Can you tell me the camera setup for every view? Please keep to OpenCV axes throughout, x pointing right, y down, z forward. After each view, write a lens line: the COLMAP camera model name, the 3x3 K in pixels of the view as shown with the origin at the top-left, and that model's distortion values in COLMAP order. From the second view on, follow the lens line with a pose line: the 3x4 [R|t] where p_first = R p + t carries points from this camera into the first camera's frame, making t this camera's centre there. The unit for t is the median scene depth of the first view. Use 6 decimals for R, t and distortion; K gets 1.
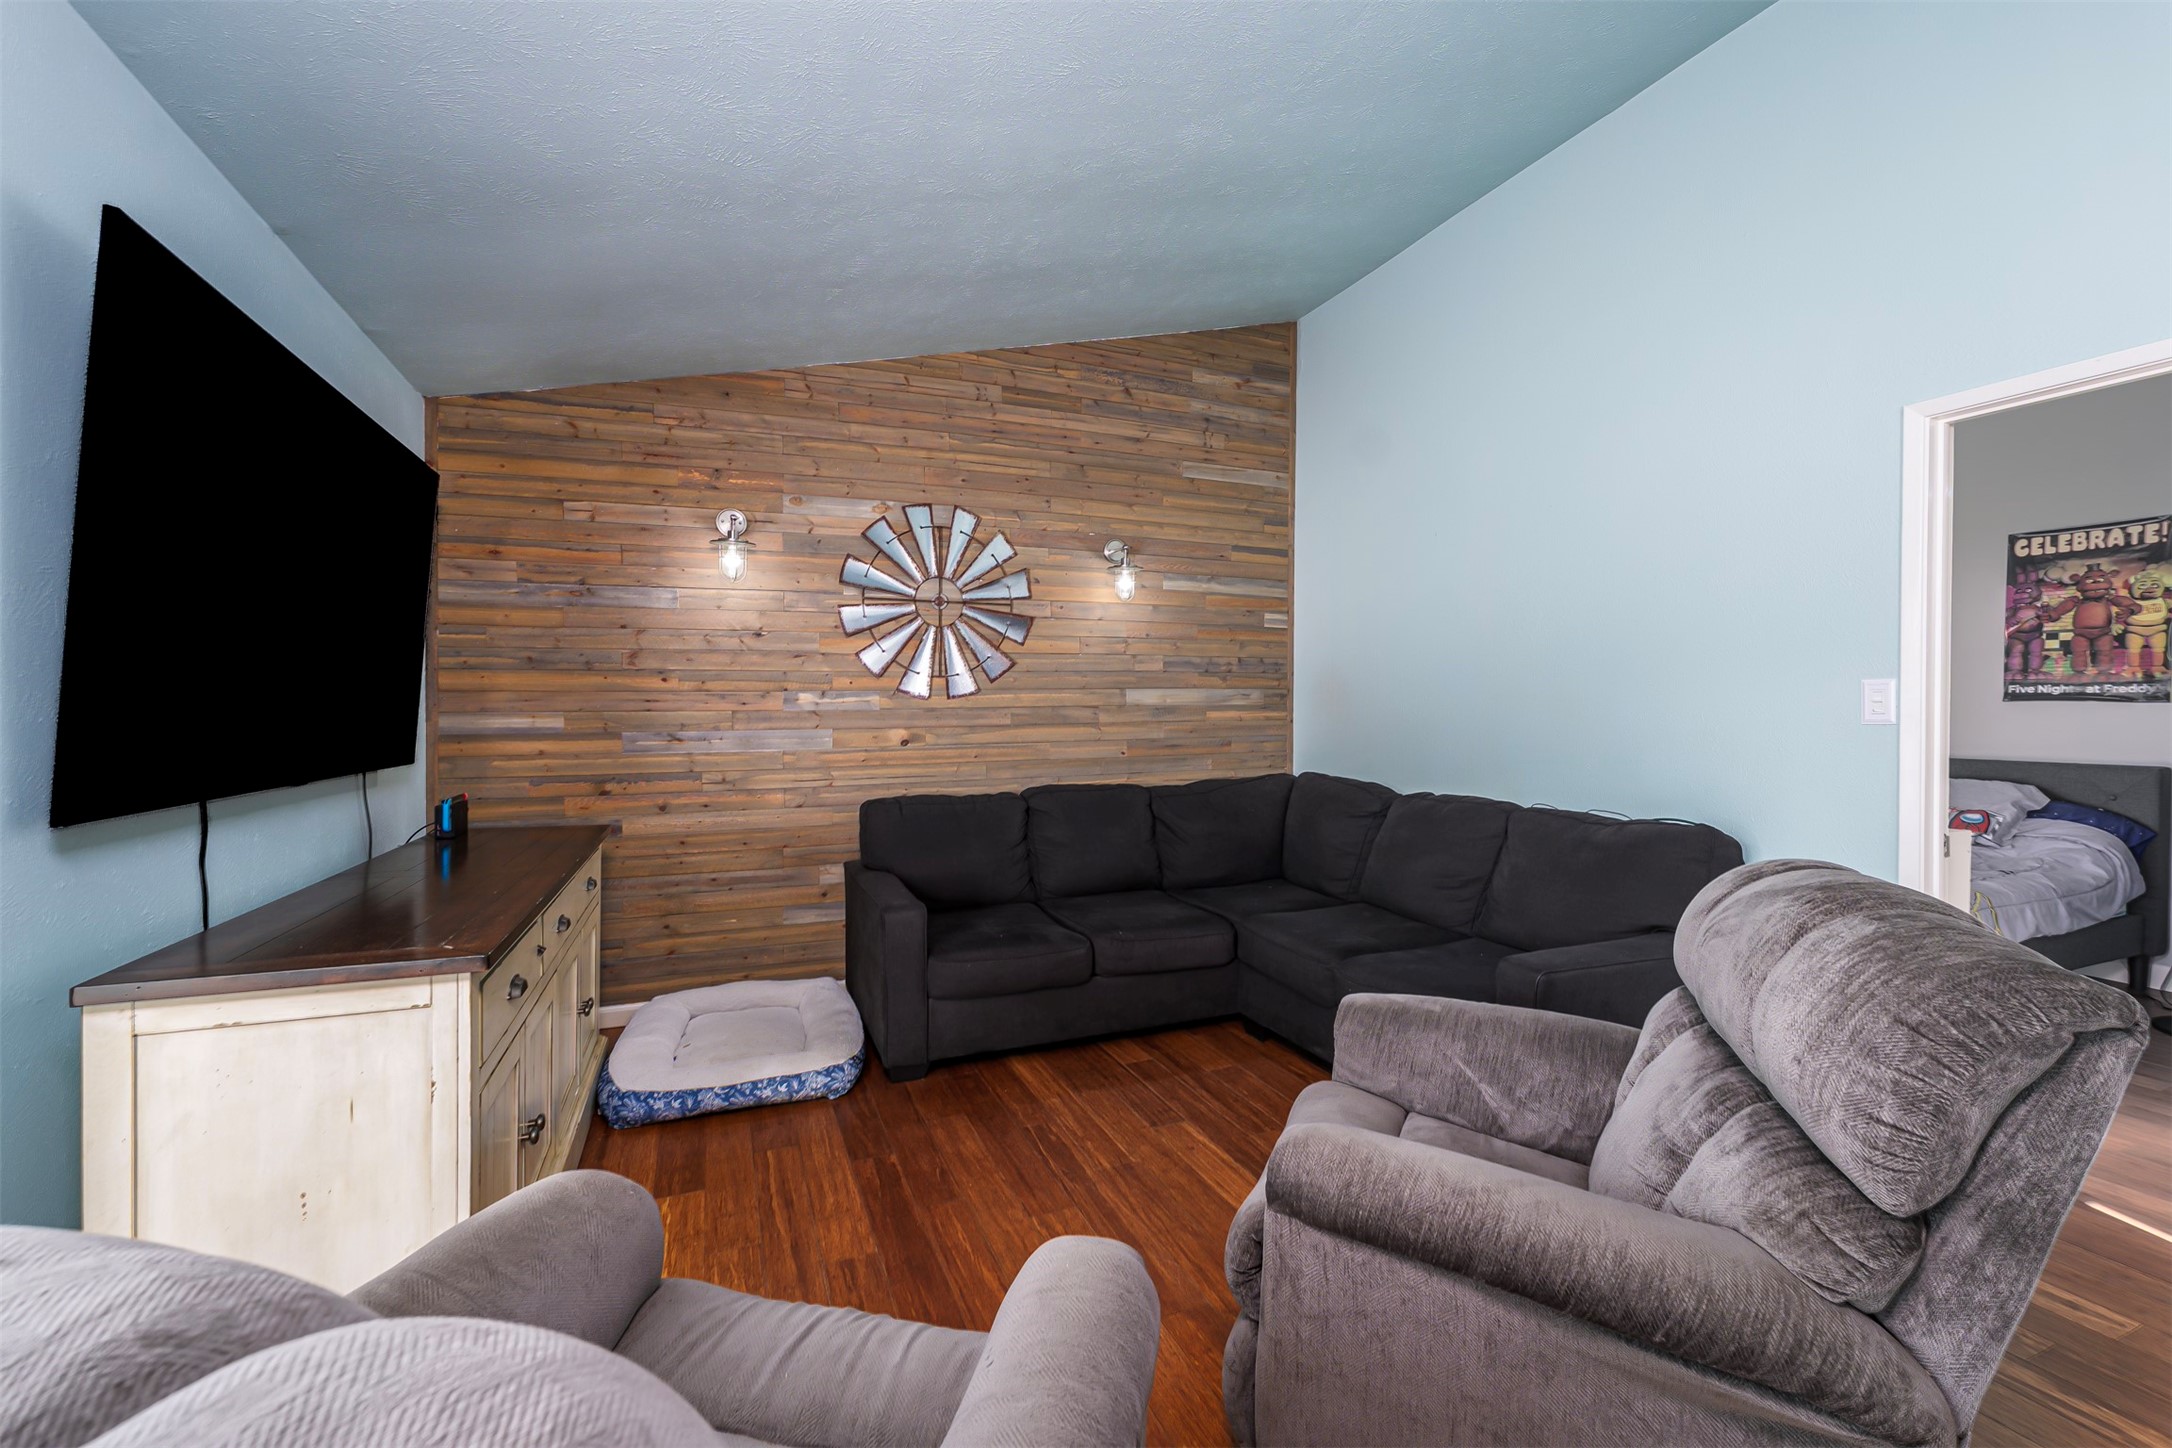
lens RADIAL K [[898.4, 0, 1076.9], [0, 898.4, 718.7], [0, 0, 1]] dist [-0.000436, -0.000215]
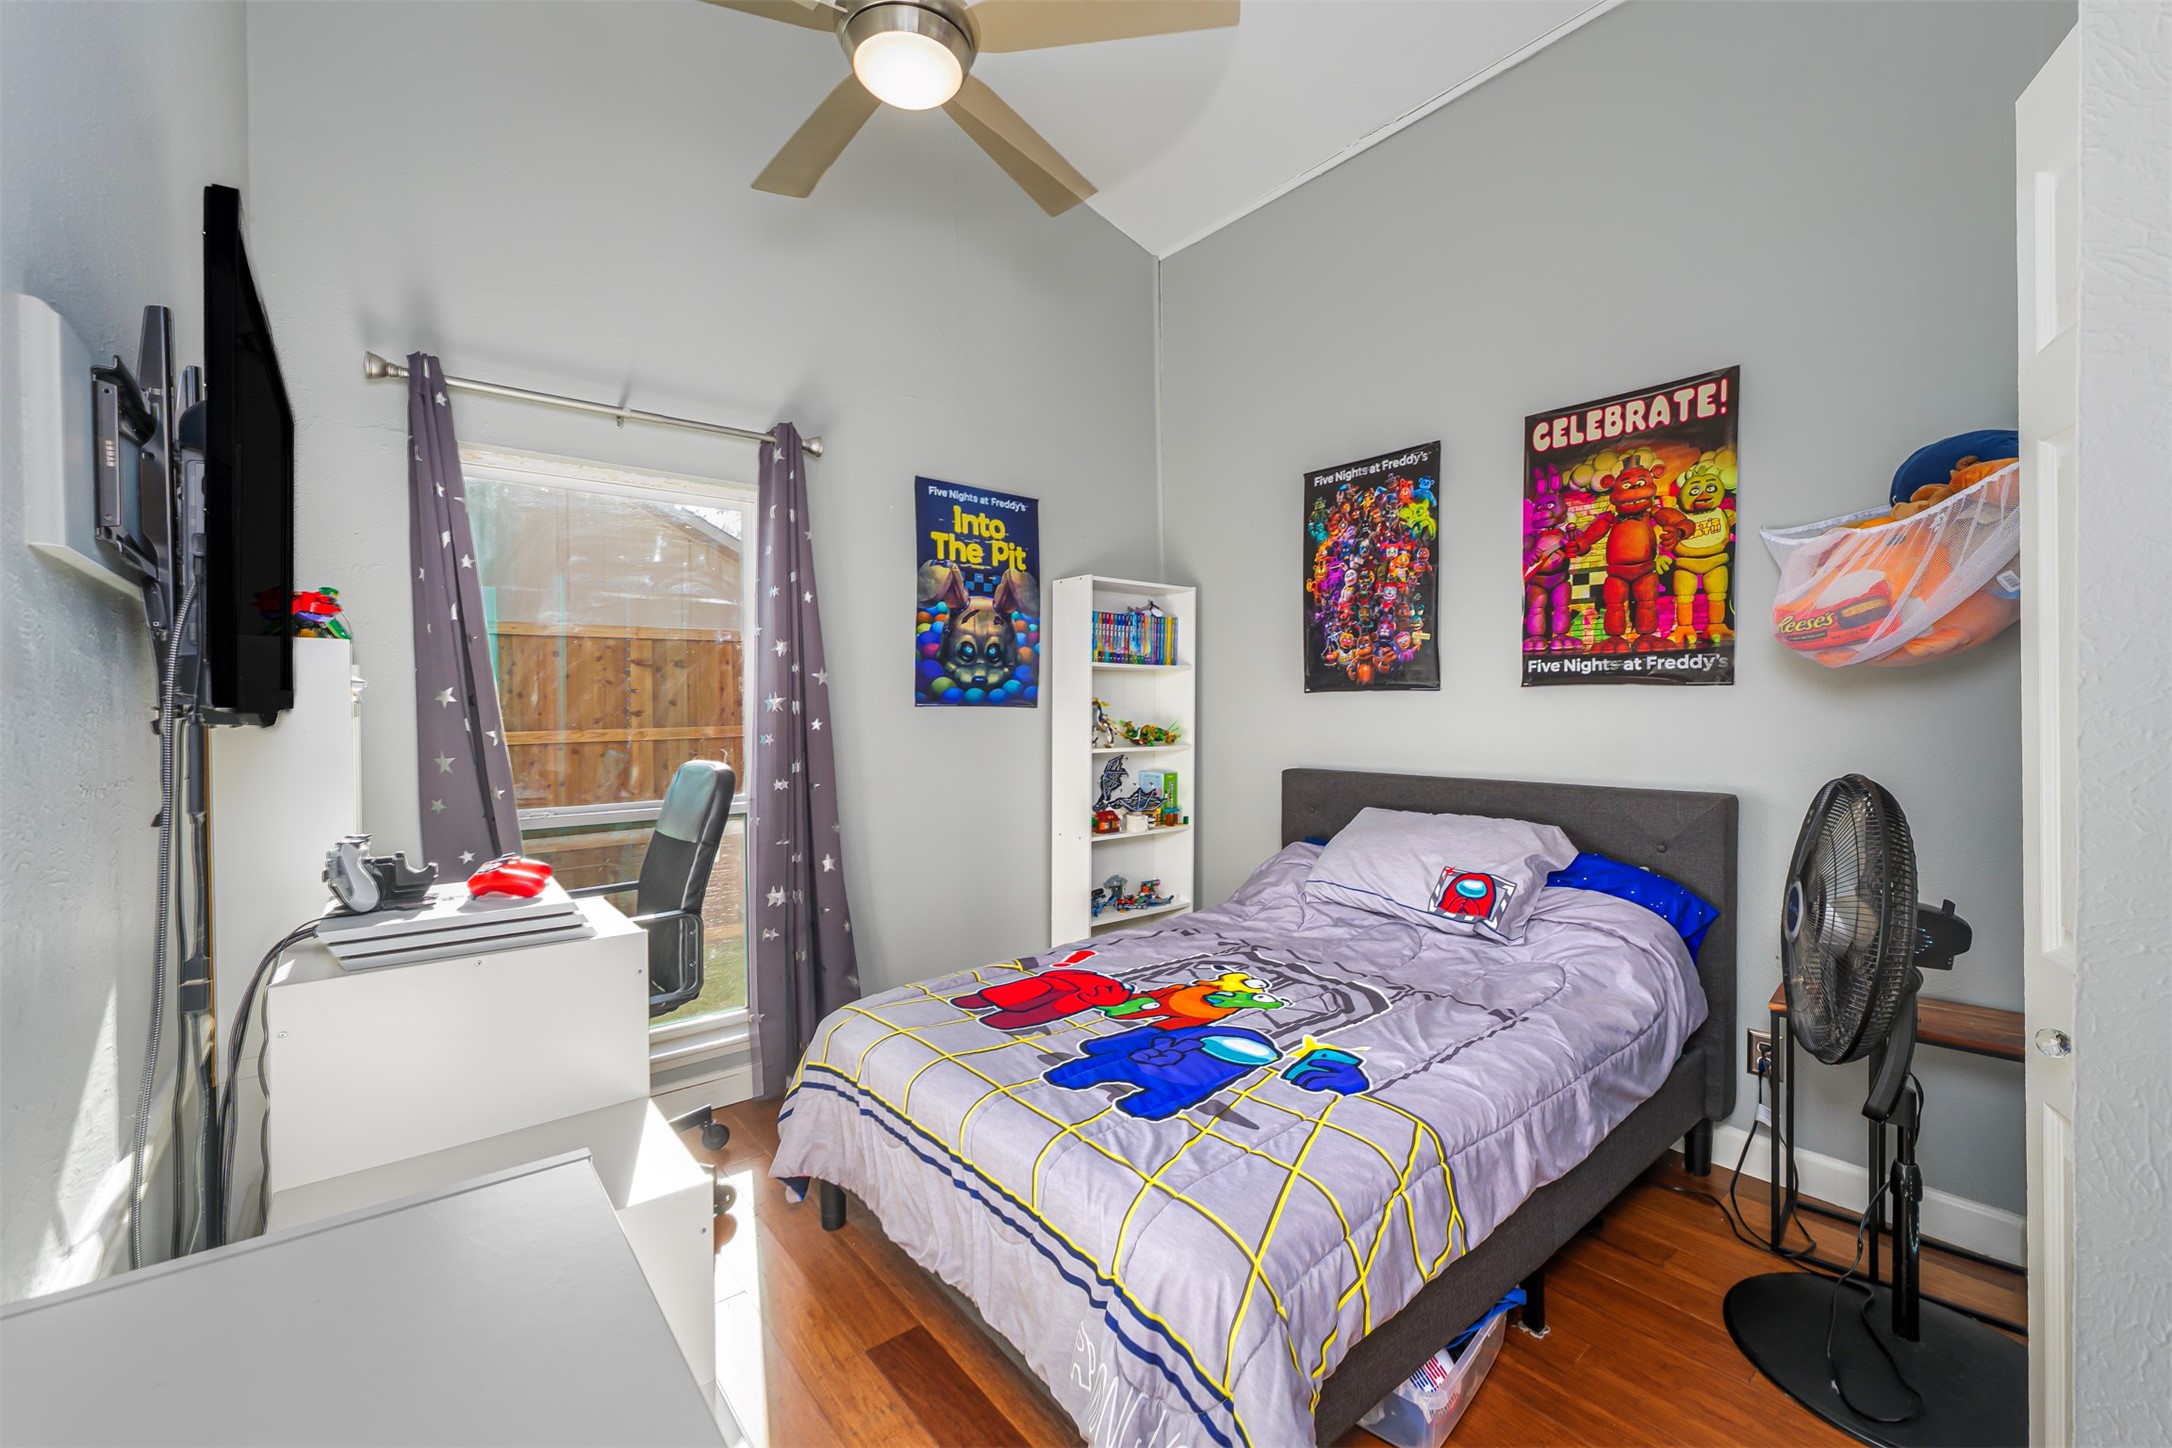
lens RADIAL K [[898.4, 0, 1100.5], [0, 898.4, 714.0], [0, 0, 1]] dist [-0.000436, -0.000215]
pose [[0.955049, -0.011514, 0.296225, 0.447164], [0.011870, 0.999929, 0.000598, -0.003045], [-0.296211, 0.002945, 0.955118, 0.387507]]
